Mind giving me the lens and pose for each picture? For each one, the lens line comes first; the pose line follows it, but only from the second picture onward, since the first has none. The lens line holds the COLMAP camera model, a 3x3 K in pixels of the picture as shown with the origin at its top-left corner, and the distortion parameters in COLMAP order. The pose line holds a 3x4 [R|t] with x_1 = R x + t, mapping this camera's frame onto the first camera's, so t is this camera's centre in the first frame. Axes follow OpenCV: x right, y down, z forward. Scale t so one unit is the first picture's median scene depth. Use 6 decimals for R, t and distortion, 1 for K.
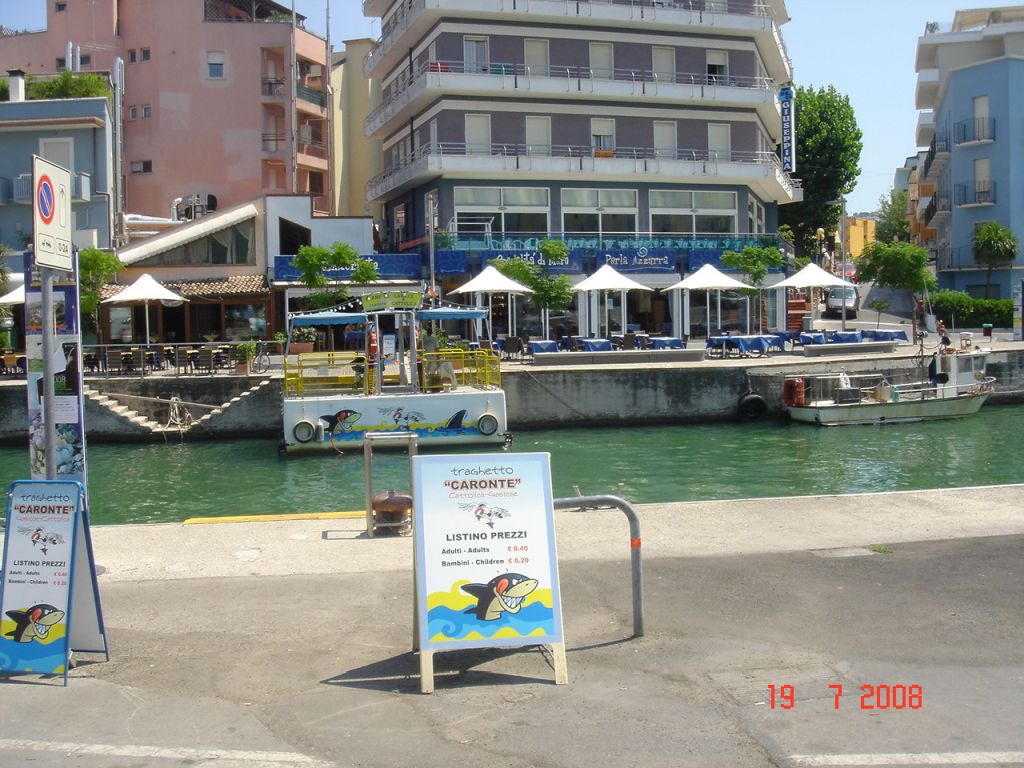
lens RADIAL K [[1140.6, 0, 517.7], [0, 1140.6, 384.2], [0, 0, 1]] dist [-0.194601, 0.170262]
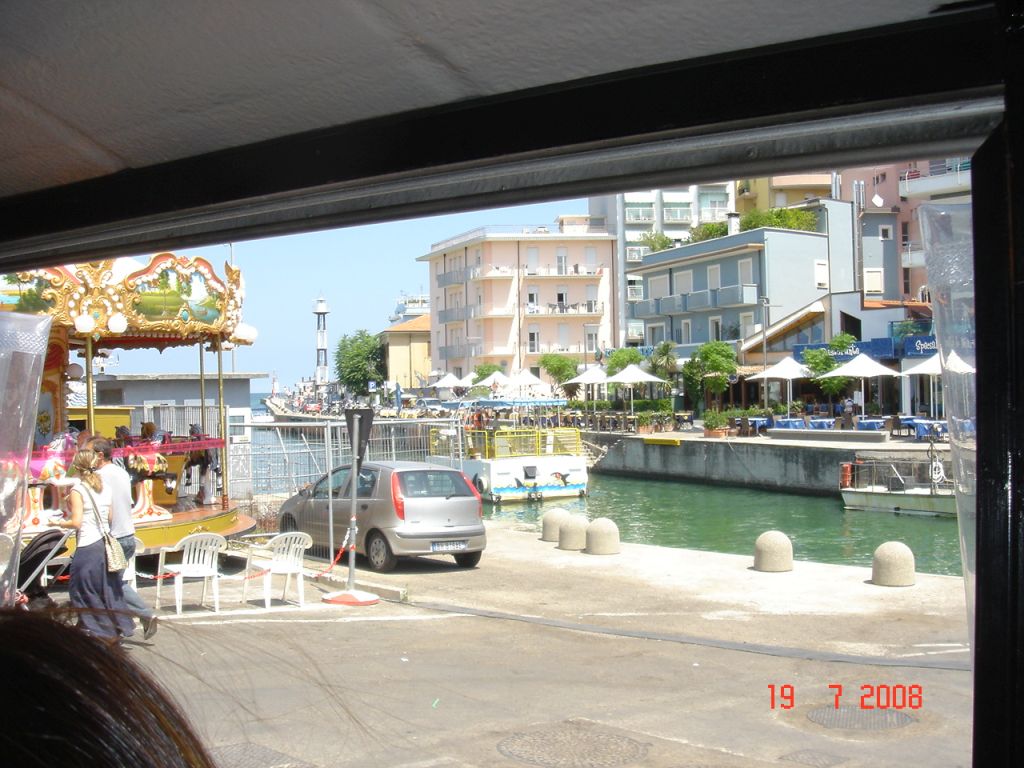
lens RADIAL K [[1140.6, 0, 517.7], [0, 1140.6, 384.2], [0, 0, 1]] dist [-0.194601, 0.170262]
pose [[0.312715, 0.007270, -0.949819, 1.004008], [-0.049325, 0.998746, -0.008595, -0.047119], [0.948565, 0.049537, 0.312682, 0.315802]]
